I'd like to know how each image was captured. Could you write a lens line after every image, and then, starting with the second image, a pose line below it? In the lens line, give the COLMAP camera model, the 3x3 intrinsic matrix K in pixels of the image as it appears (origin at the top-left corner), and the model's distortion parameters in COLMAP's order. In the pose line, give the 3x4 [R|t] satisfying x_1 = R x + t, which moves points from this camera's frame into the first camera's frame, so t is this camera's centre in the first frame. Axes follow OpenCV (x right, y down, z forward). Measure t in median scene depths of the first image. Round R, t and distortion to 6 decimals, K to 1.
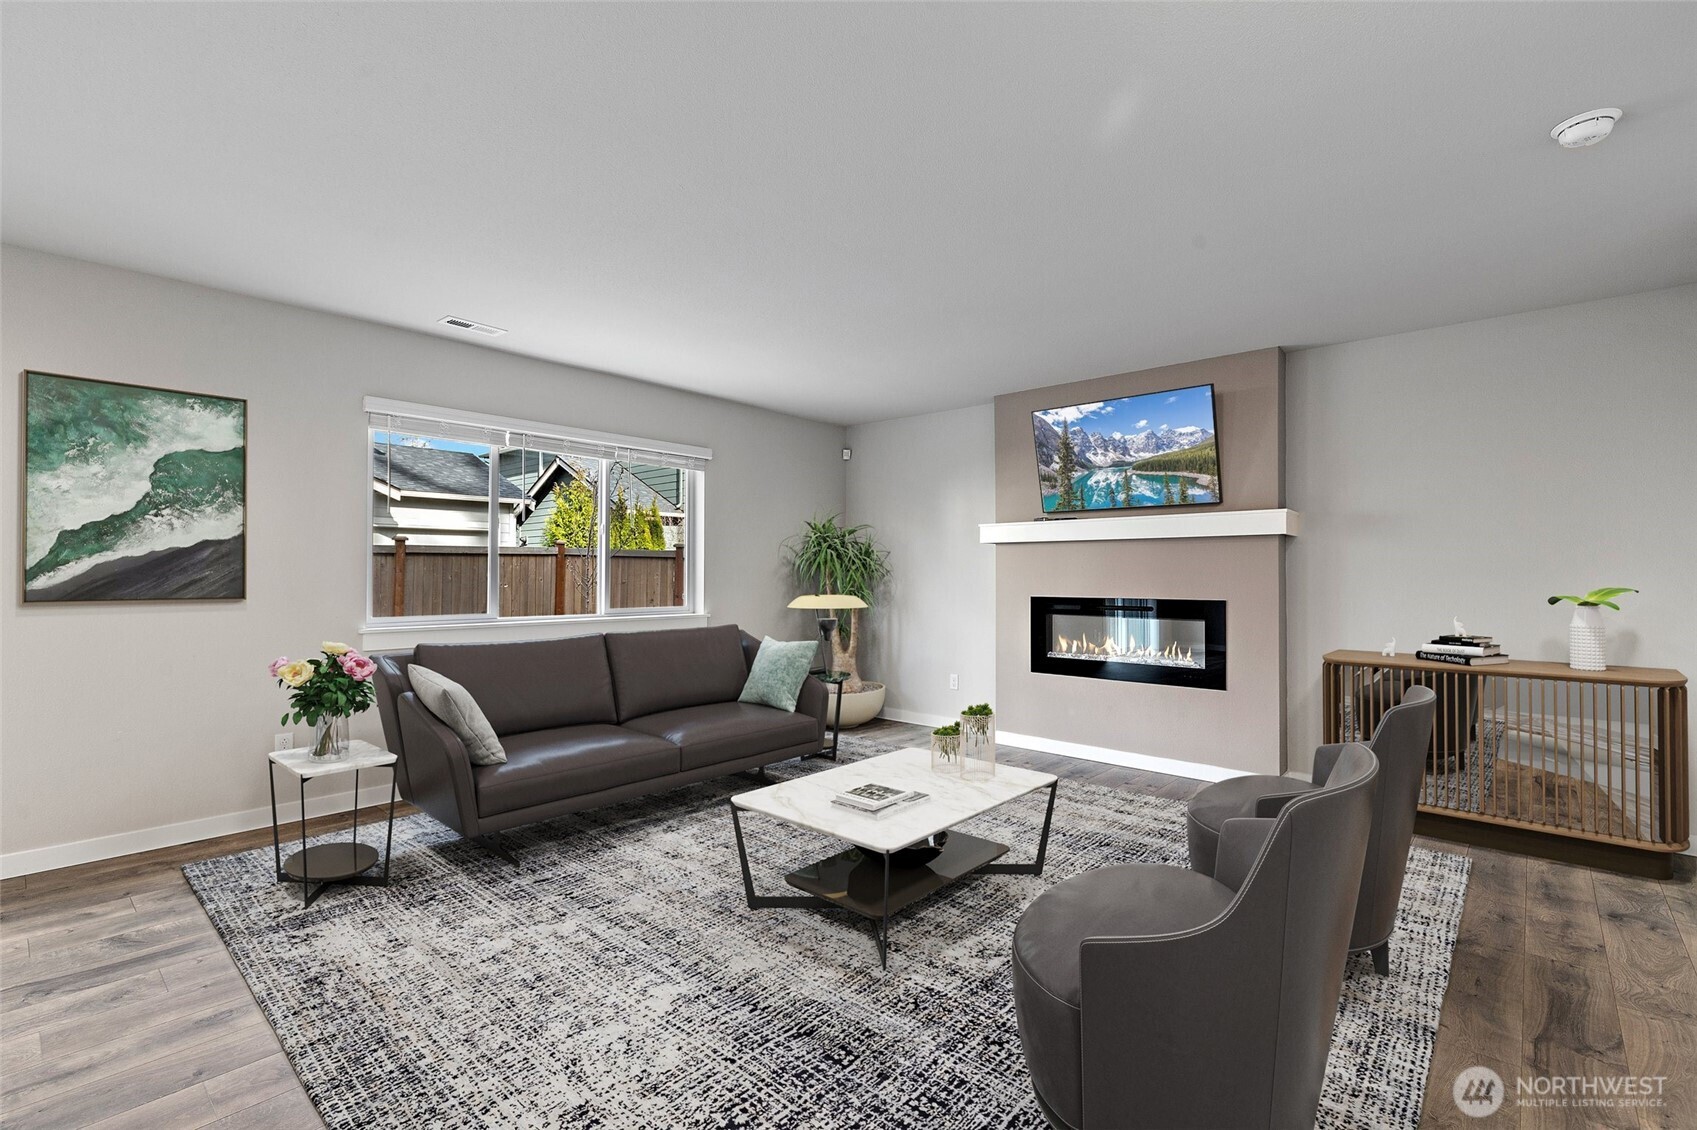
lens RADIAL K [[771.4, 0, 816.9], [0, 771.4, 561.4], [0, 0, 1]] dist [-0.008713, 0.000483]
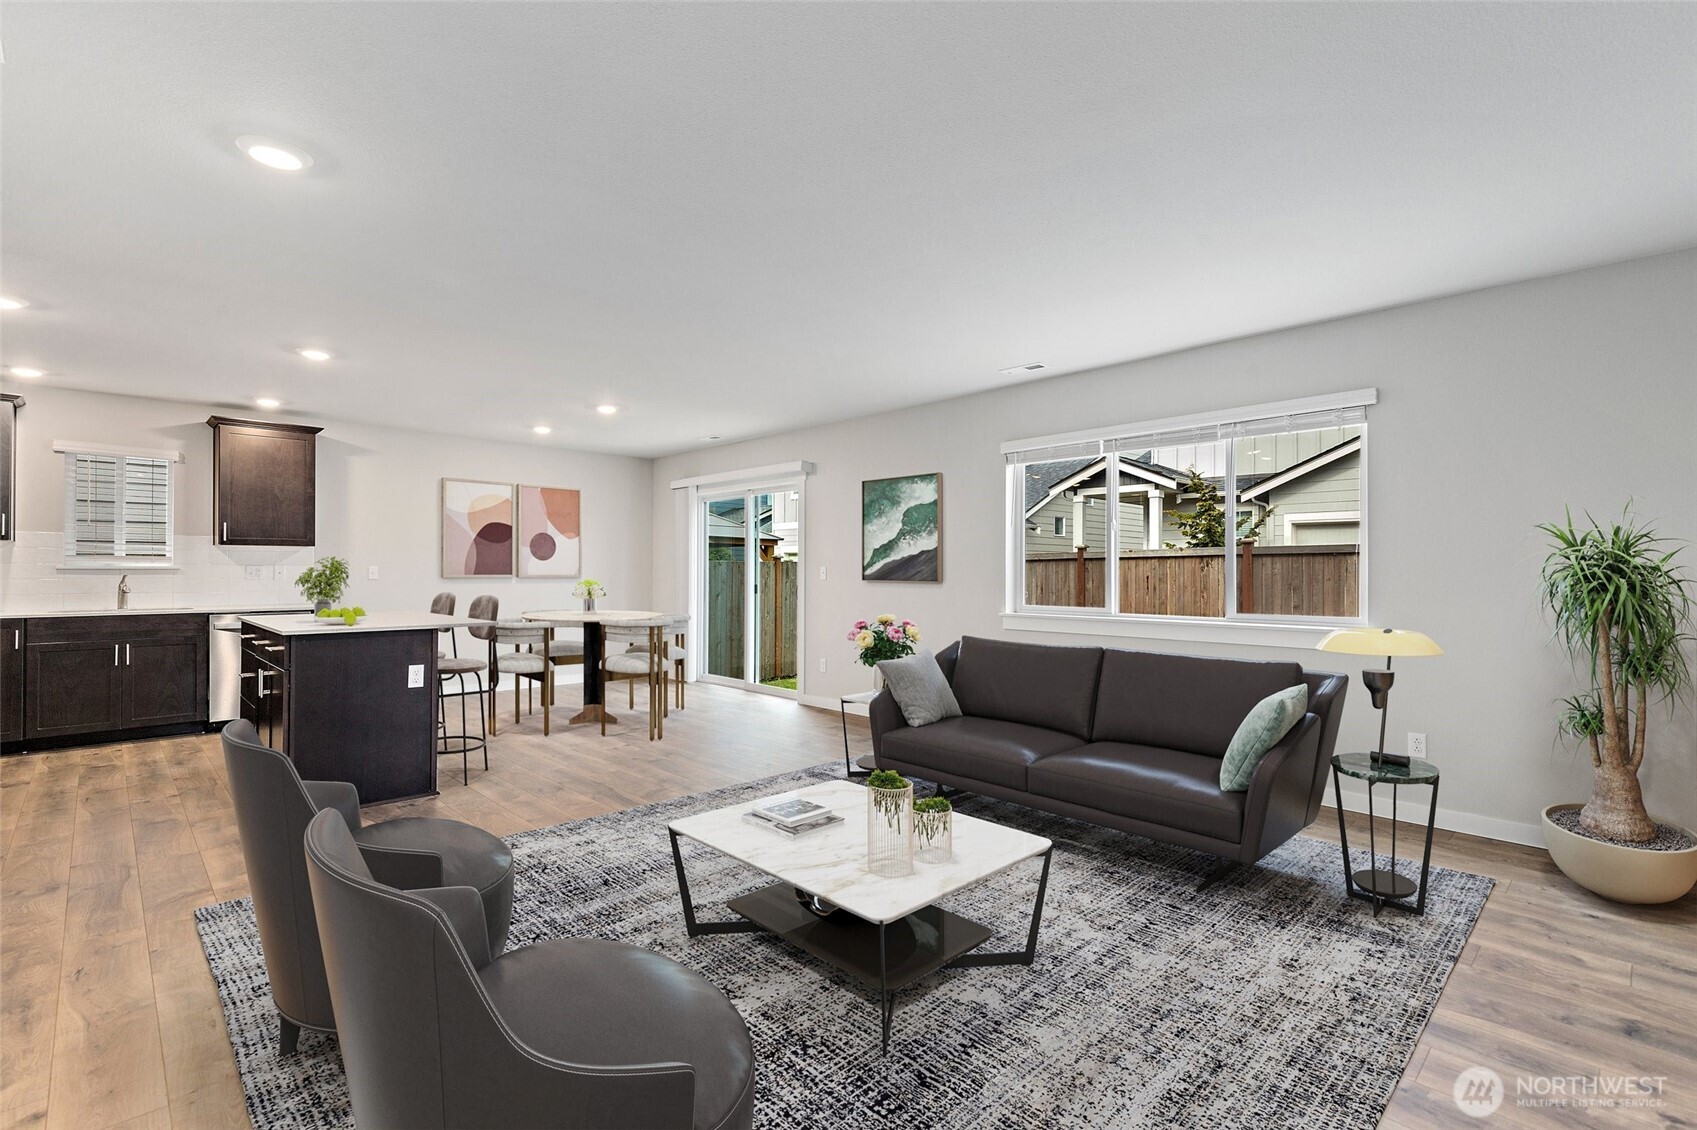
lens RADIAL K [[771.4, 0, 845.4], [0, 771.4, 569.5], [0, 0, 1]] dist [-0.008713, 0.000483]
pose [[-0.044737, -0.002095, -0.998997, 0.909562], [-0.000053, 0.999998, -0.002095, -0.001728], [0.998999, -0.000041, -0.044737, 0.943511]]
